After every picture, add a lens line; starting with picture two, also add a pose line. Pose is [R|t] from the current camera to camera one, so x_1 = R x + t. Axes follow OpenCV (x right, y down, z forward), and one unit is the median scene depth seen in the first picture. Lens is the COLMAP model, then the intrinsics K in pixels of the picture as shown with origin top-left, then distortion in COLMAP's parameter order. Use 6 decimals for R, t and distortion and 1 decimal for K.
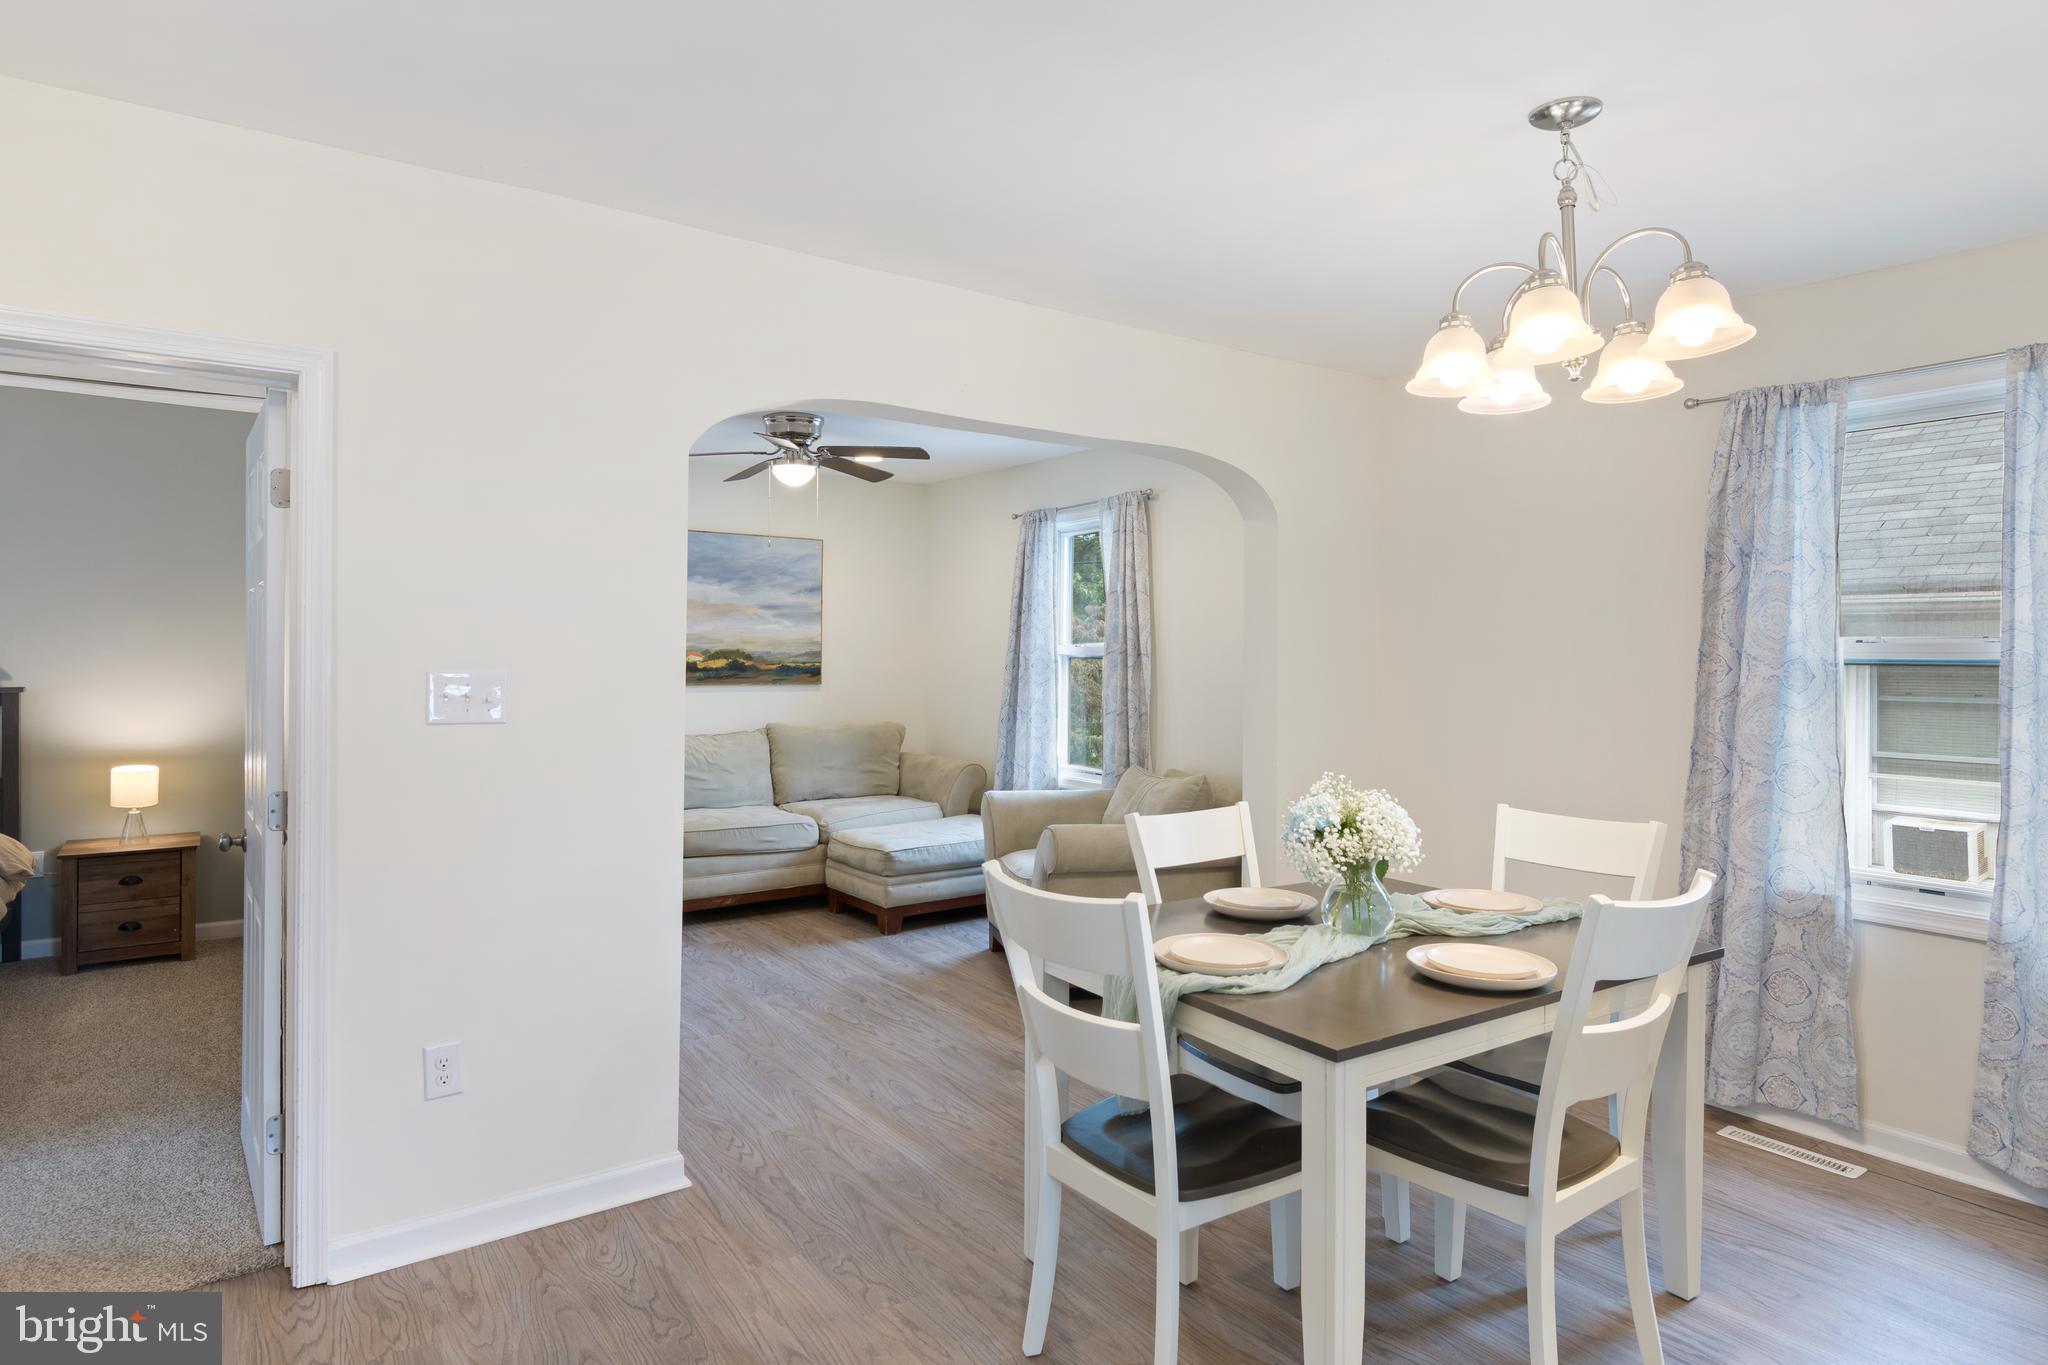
lens RADIAL K [[1114.8, 0, 1019.1], [0, 1114.8, 669.6], [0, 0, 1]] dist [-0.019477, -0.000141]
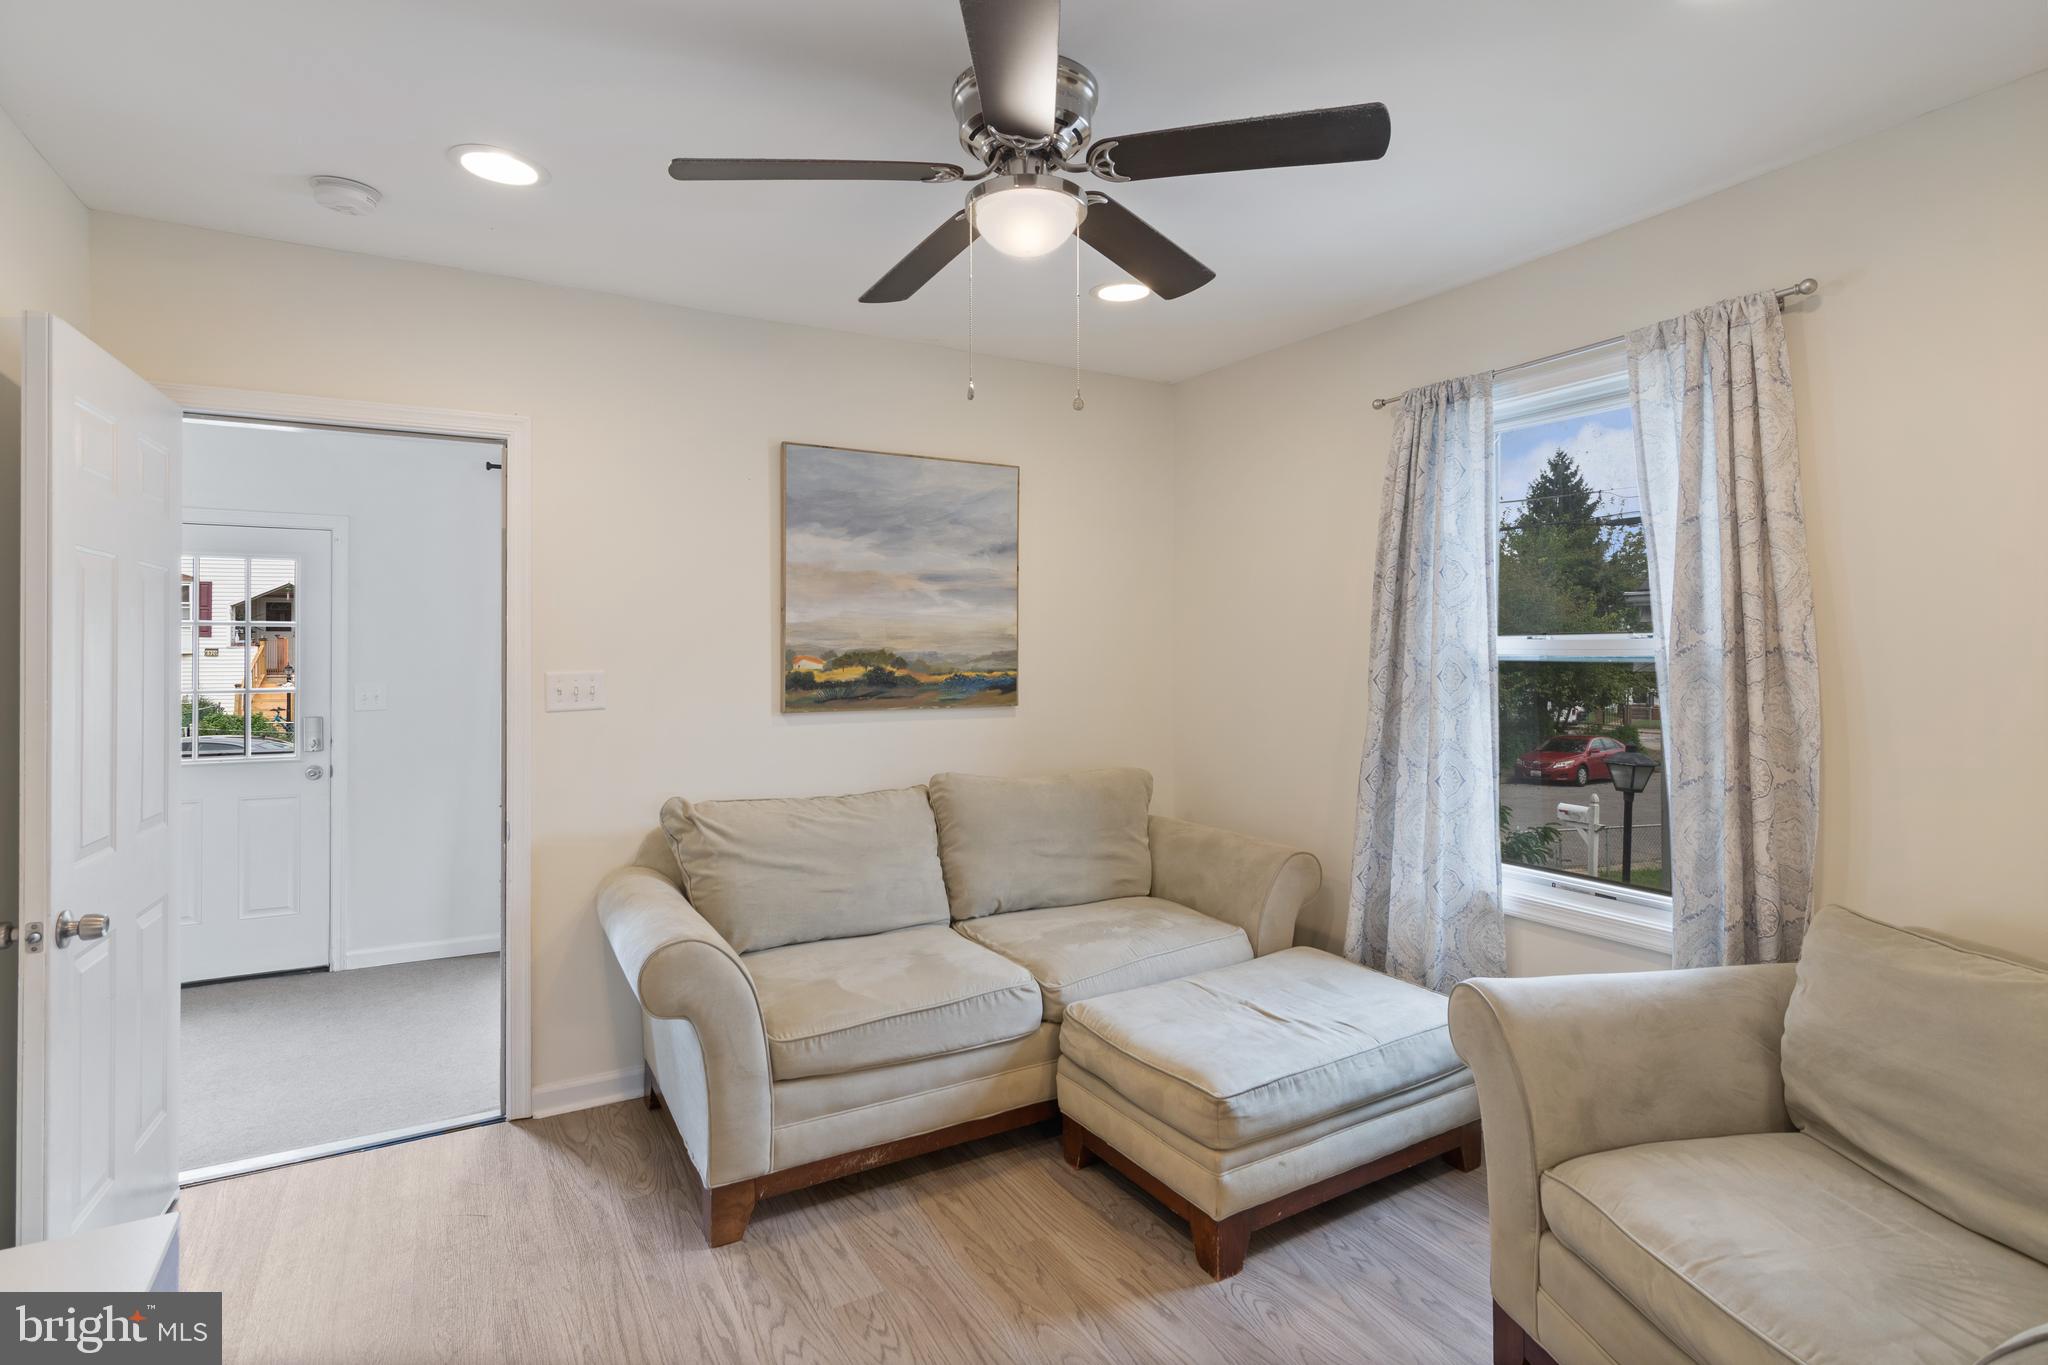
lens RADIAL K [[996.5, 0, 1026.5], [0, 996.5, 660.5], [0, 0, 1]] dist [-0.000890, -0.000050]
pose [[0.996040, -0.006912, -0.088634, -0.138562], [0.006593, 0.999971, -0.003890, -0.010315], [0.088659, 0.003290, 0.996057, 0.513291]]
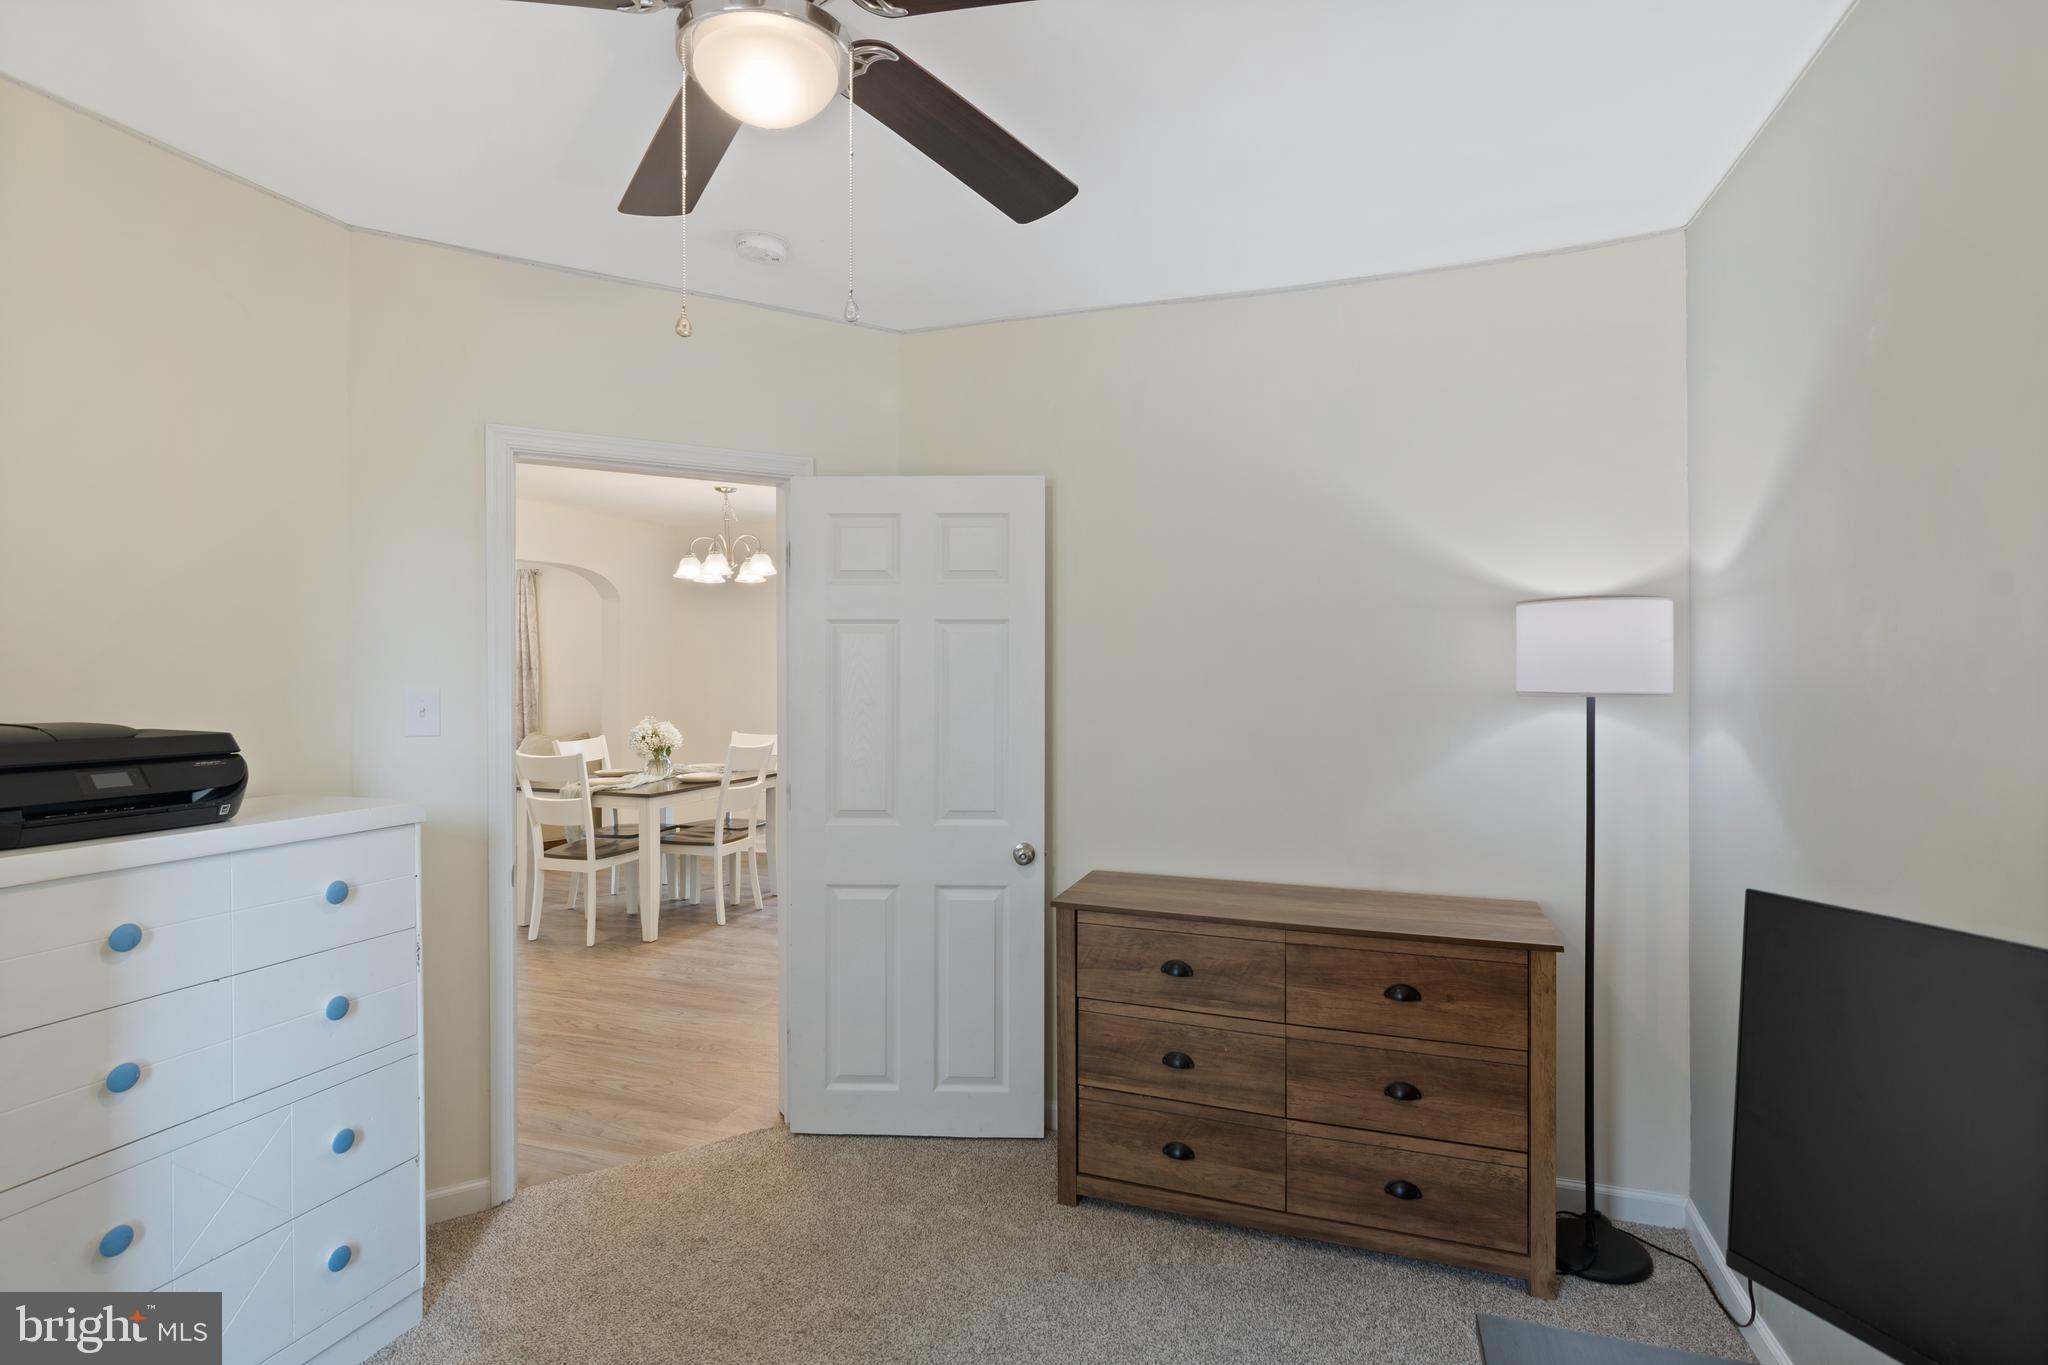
lens RADIAL K [[1031.1, 0, 977.0], [0, 1031.1, 656.5], [0, 0, 1]] dist [0.000005, 0.000037]
pose [[0.836286, 0.000198, 0.548293, -0.156438], [0.012796, 0.999721, -0.019878, 0.006192], [-0.548144, 0.023639, 0.836050, -0.566361]]
